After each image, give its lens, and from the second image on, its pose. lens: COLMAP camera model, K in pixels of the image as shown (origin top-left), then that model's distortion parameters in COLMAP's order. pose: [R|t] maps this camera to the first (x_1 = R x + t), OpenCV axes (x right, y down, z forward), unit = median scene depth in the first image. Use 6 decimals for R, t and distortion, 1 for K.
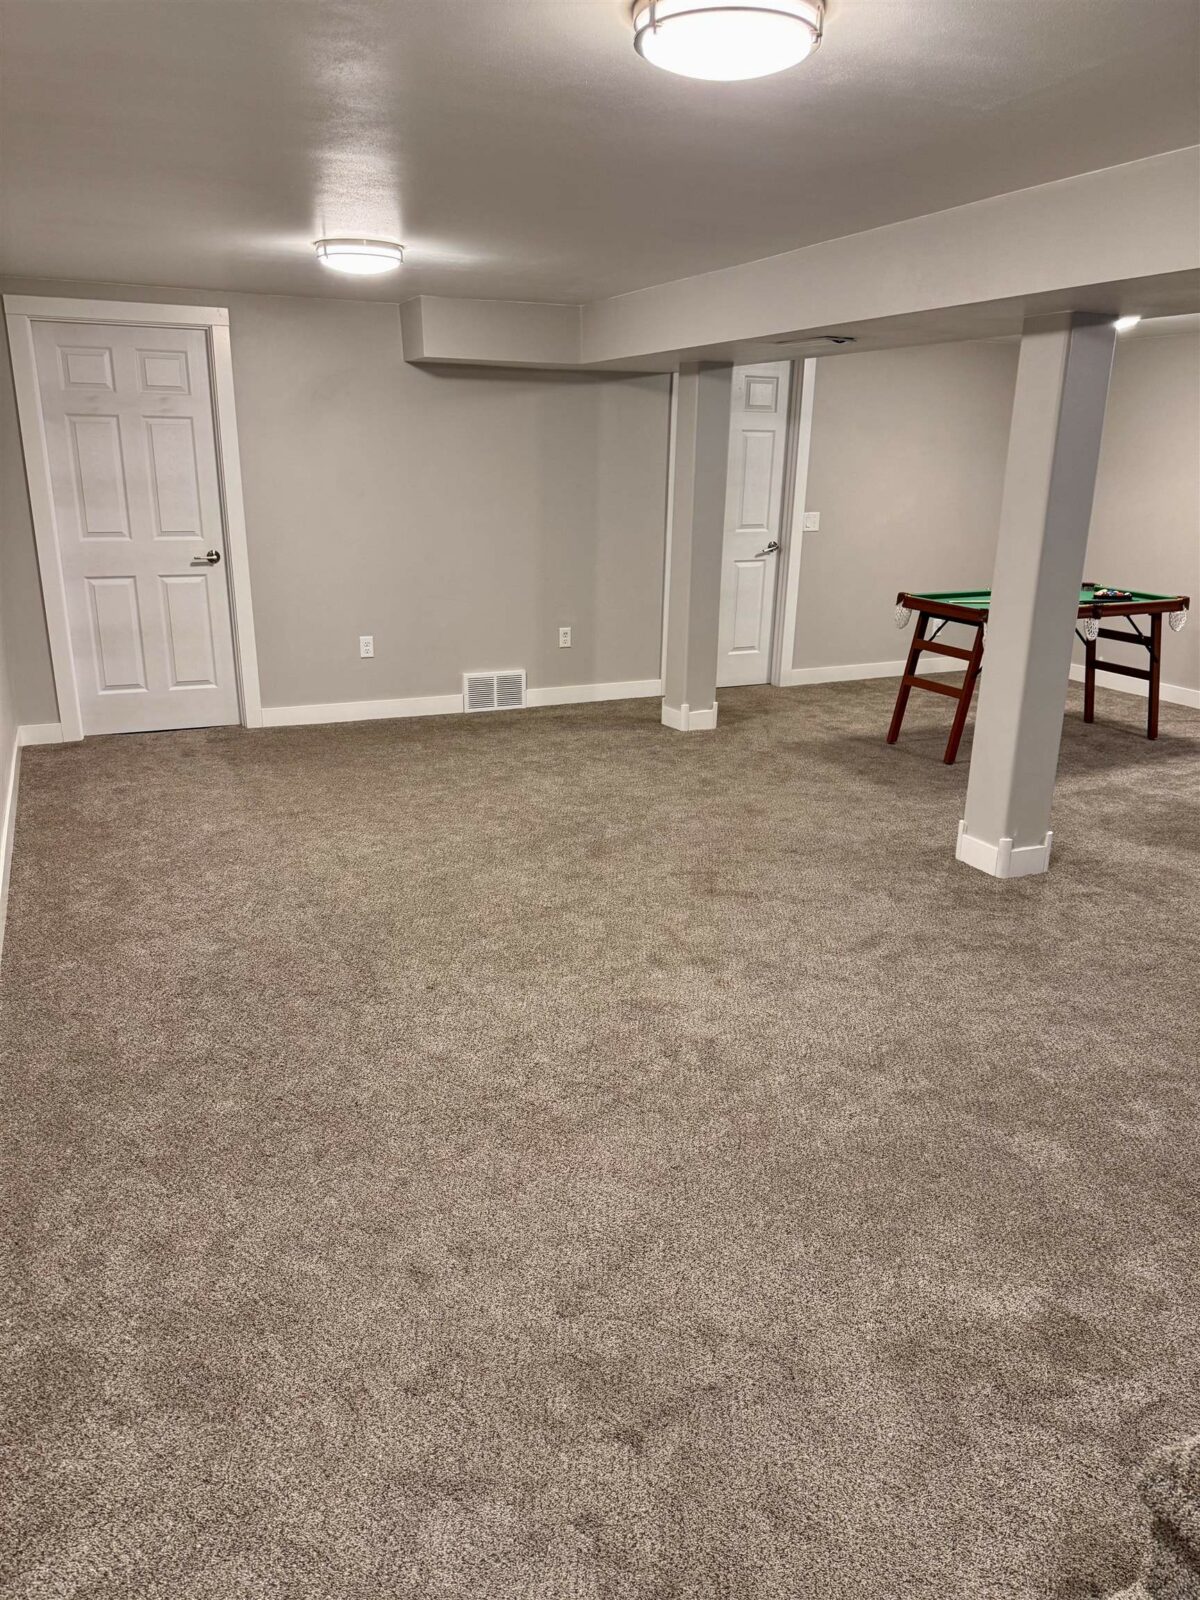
lens RADIAL K [[1112.0, 0, 576.4], [0, 1112.0, 819.0], [0, 0, 1]] dist [0.055761, -0.046793]
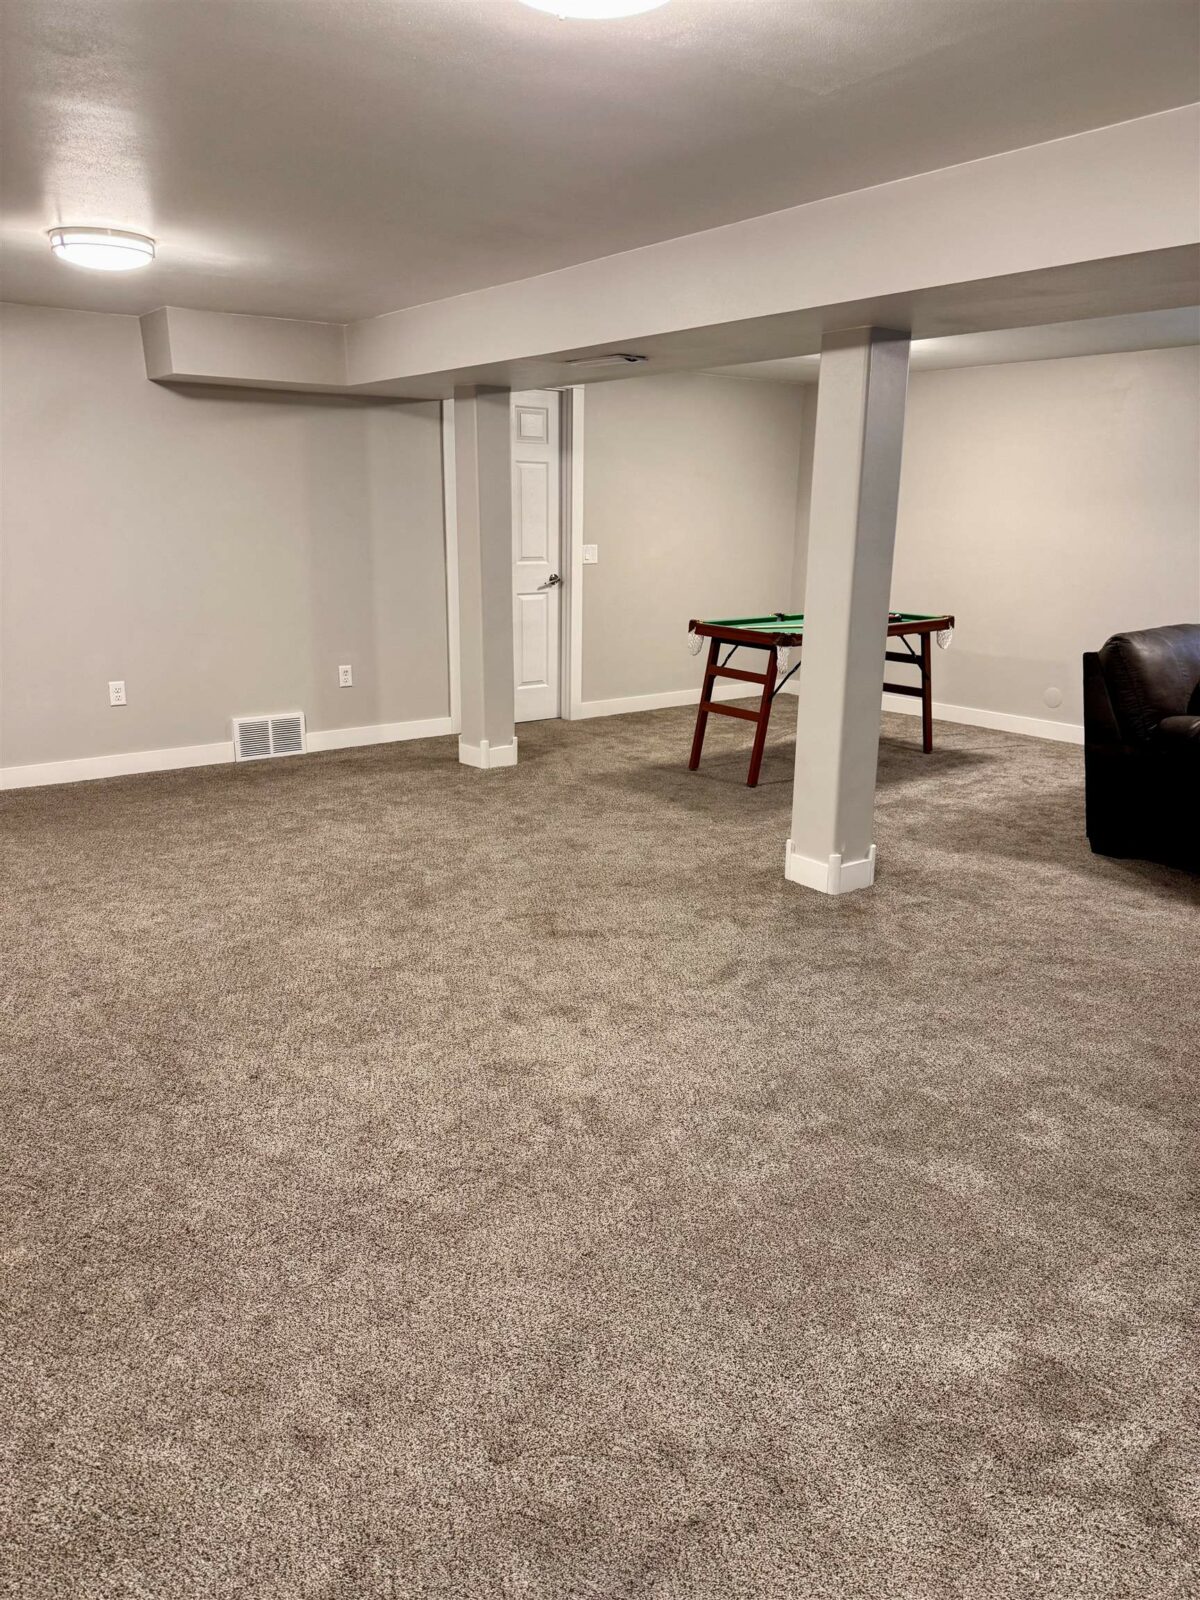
lens RADIAL K [[1112.0, 0, 576.4], [0, 1112.0, 819.0], [0, 0, 1]] dist [0.055761, -0.046793]
pose [[0.973765, -0.063874, 0.218409, -0.063814], [0.072556, 0.996852, -0.031958, 0.000521], [-0.215680, 0.046966, 0.975334, 0.093123]]
